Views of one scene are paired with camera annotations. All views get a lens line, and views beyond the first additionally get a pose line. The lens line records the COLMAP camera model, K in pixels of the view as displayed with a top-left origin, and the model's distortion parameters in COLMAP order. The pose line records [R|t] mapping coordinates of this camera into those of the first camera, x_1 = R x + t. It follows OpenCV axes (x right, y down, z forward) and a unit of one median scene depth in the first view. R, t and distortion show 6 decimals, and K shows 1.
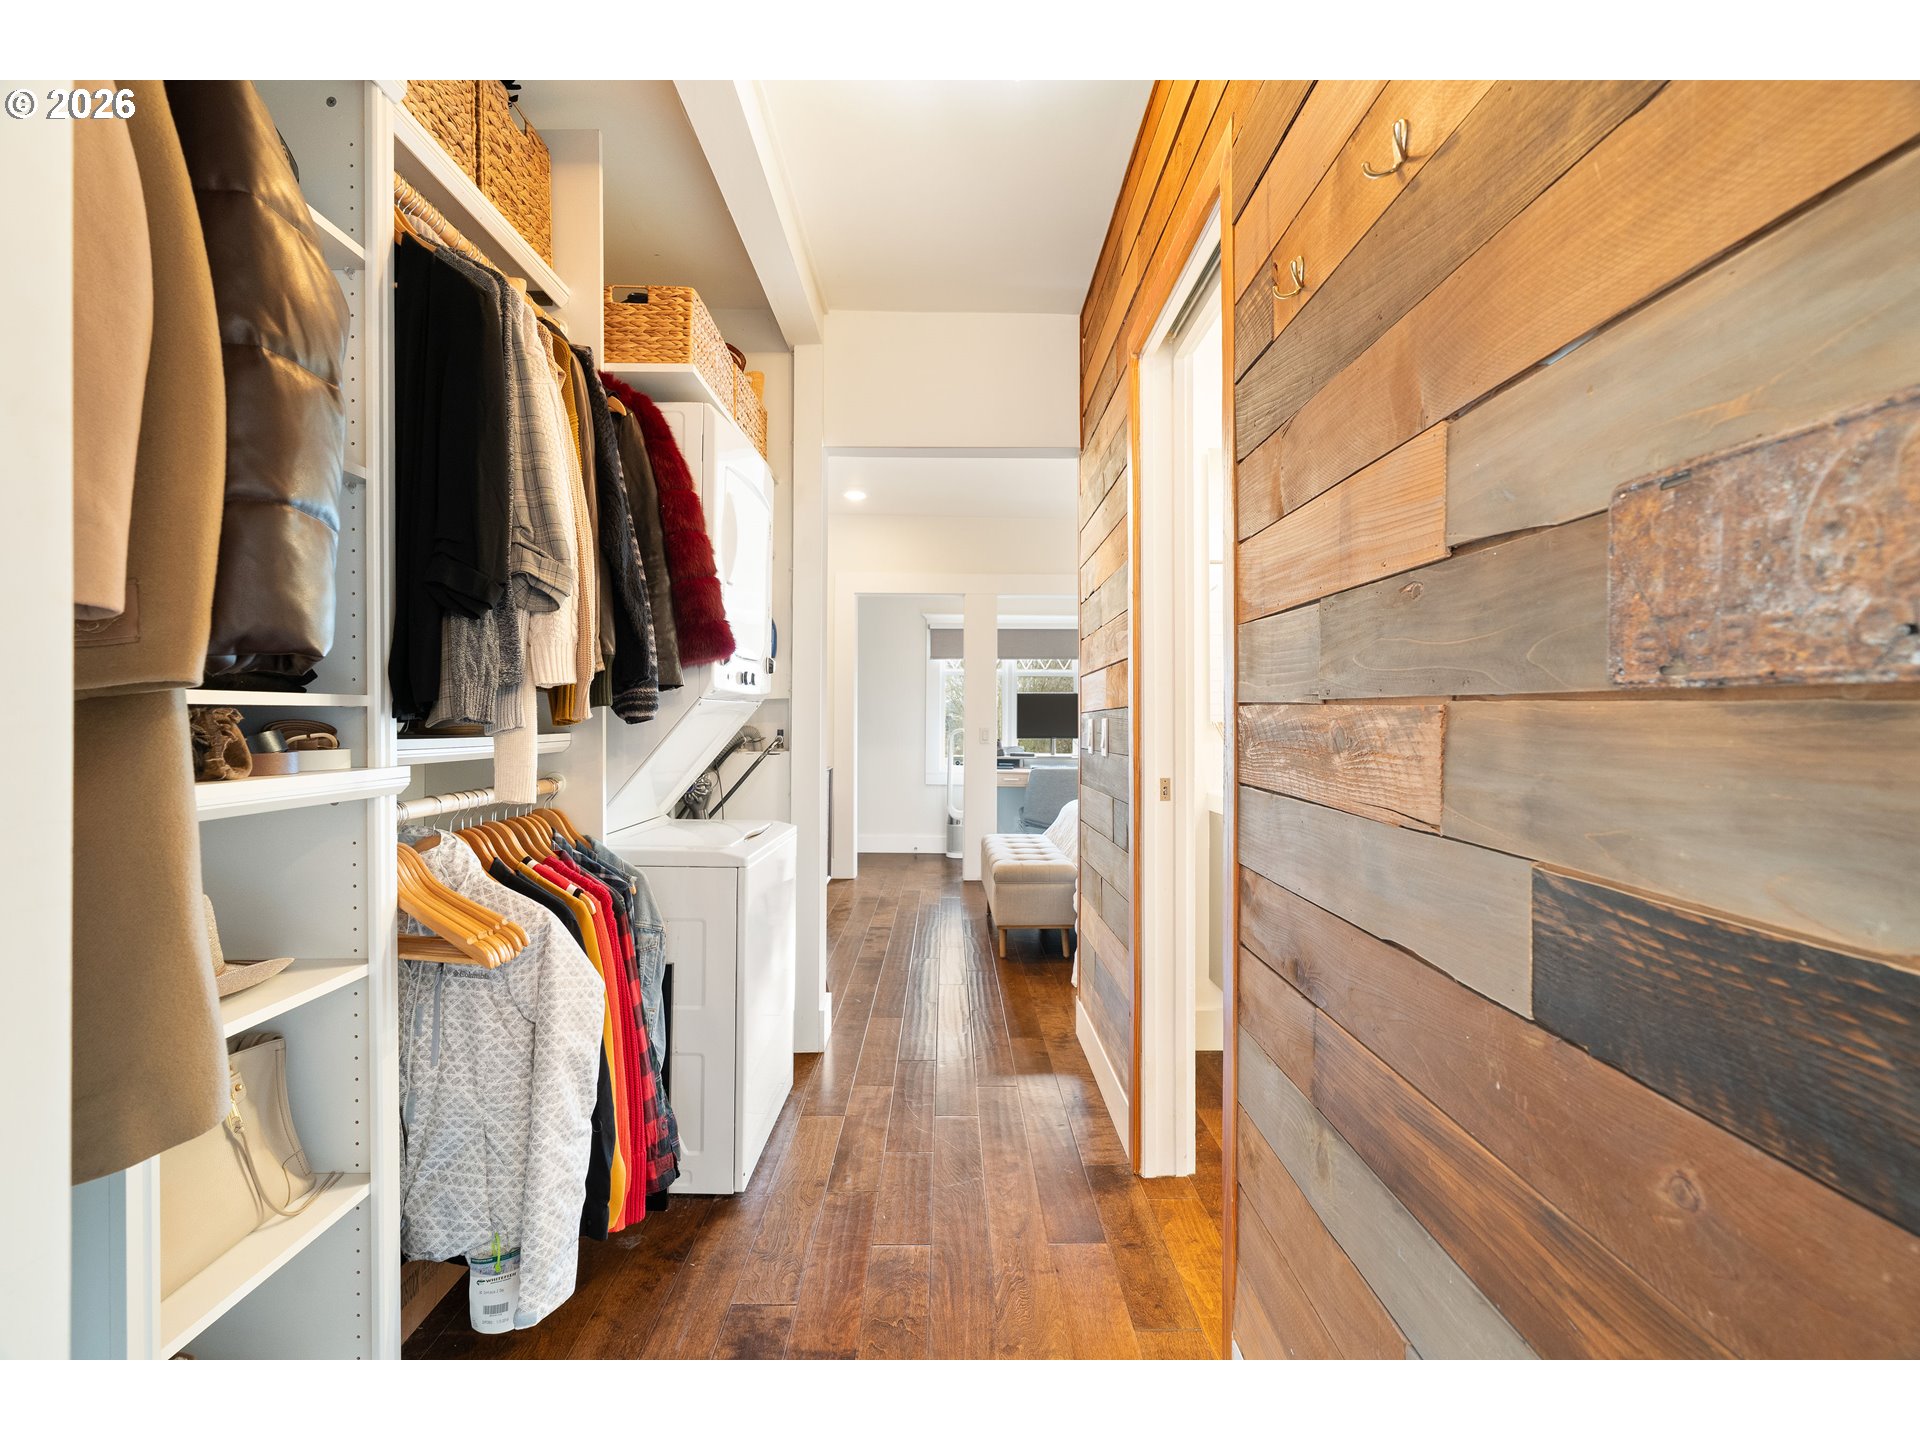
lens RADIAL K [[854.6, 0, 974.7], [0, 854.6, 710.4], [0, 0, 1]] dist [-0.001180, 0.000357]
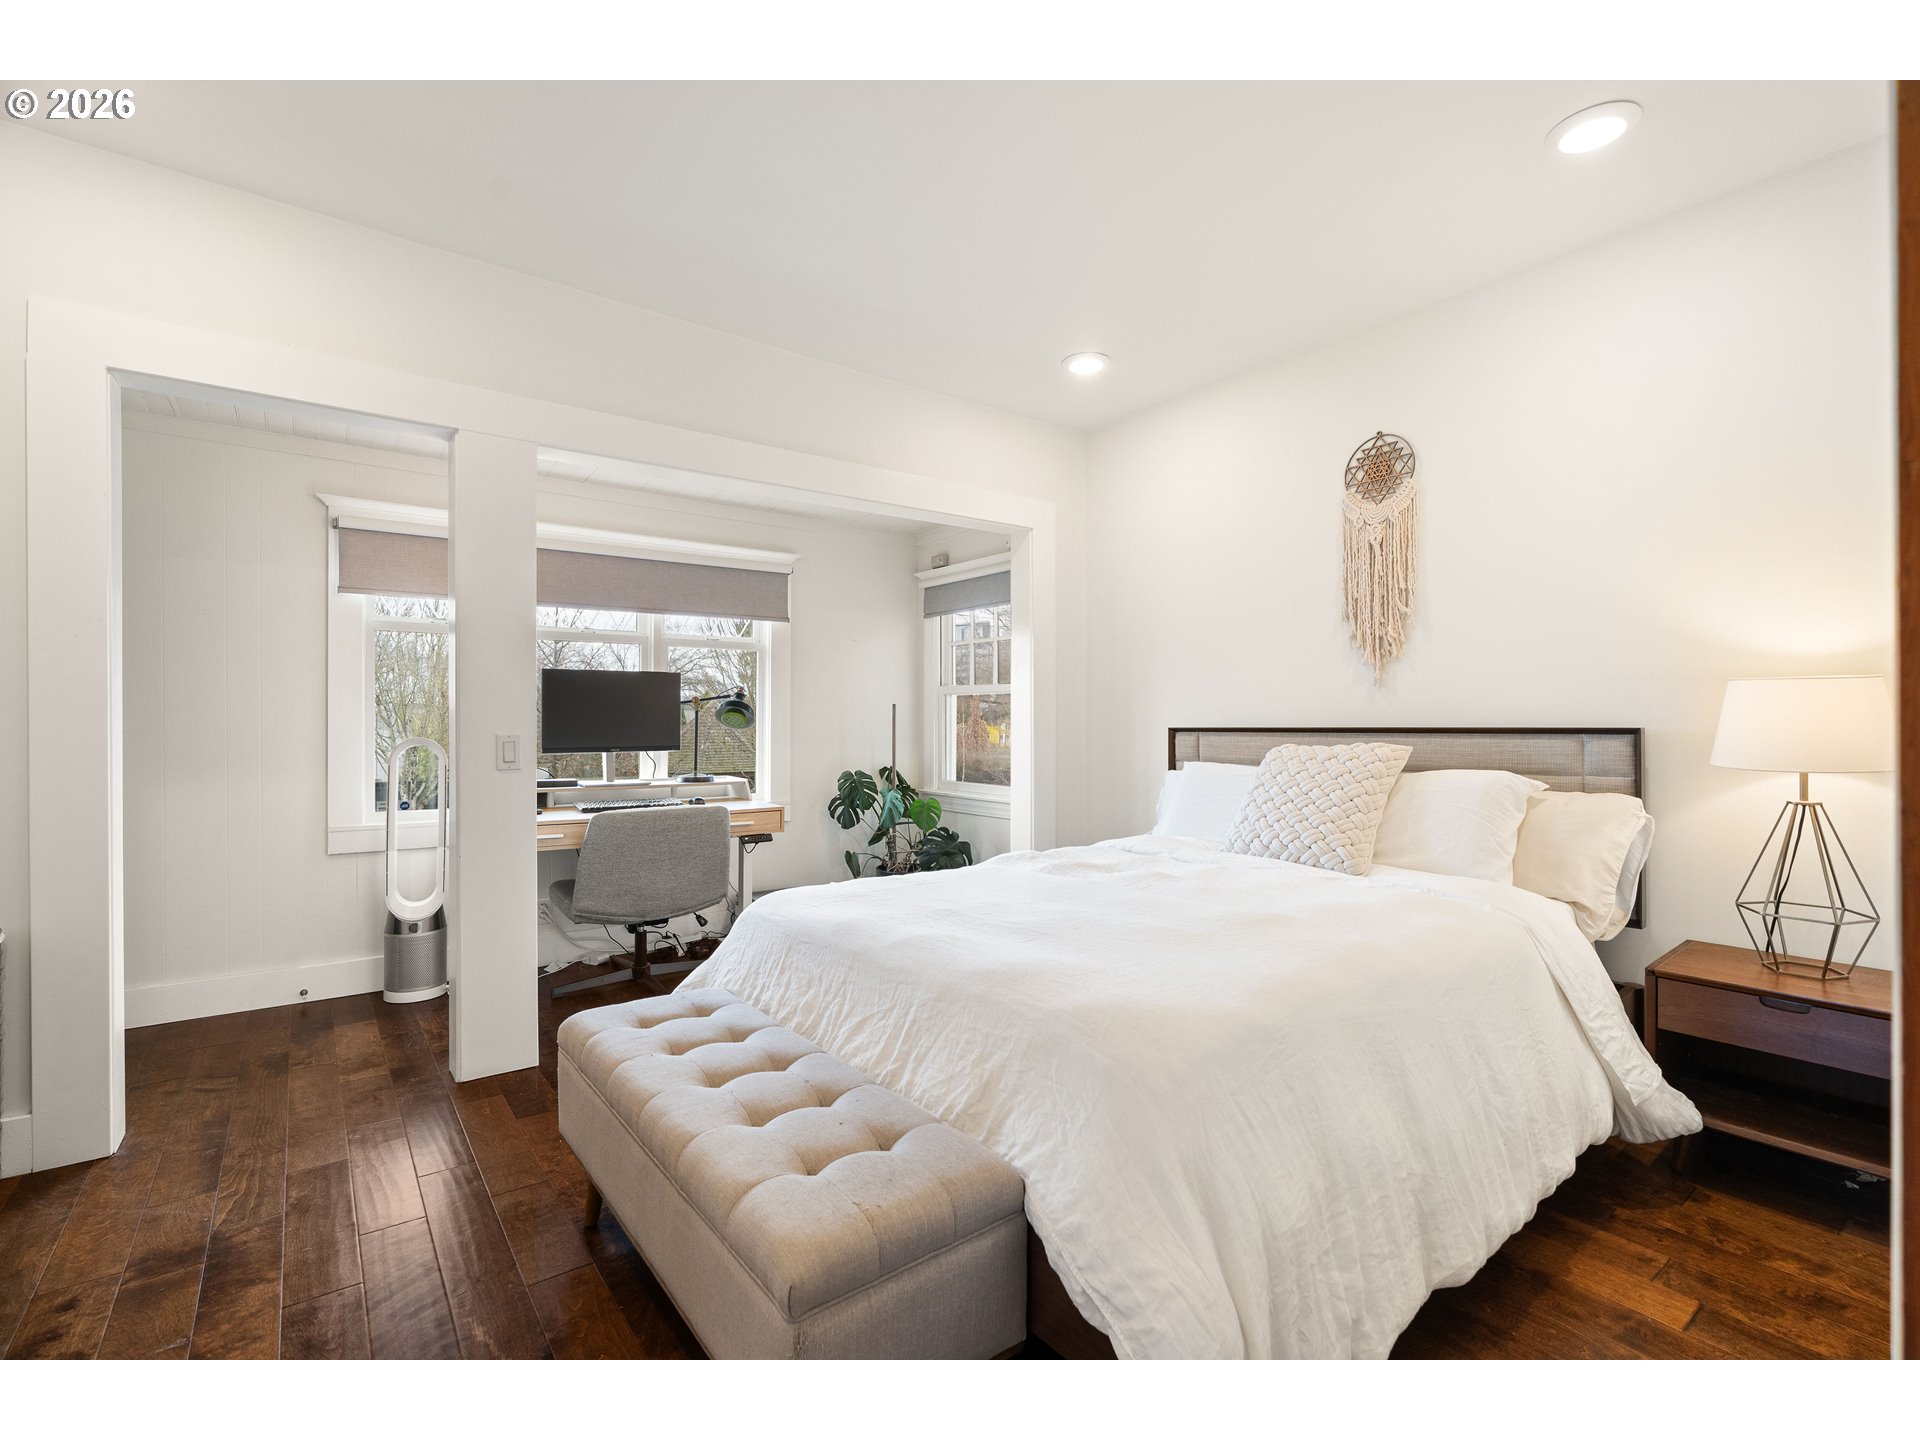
lens RADIAL K [[854.6, 0, 974.7], [0, 854.6, 710.4], [0, 0, 1]] dist [-0.001180, 0.000357]
pose [[0.803919, 0.000738, 0.594739, -0.051633], [-0.001592, 0.999998, 0.000911, 0.004455], [-0.594737, -0.001679, 0.803918, 0.411530]]
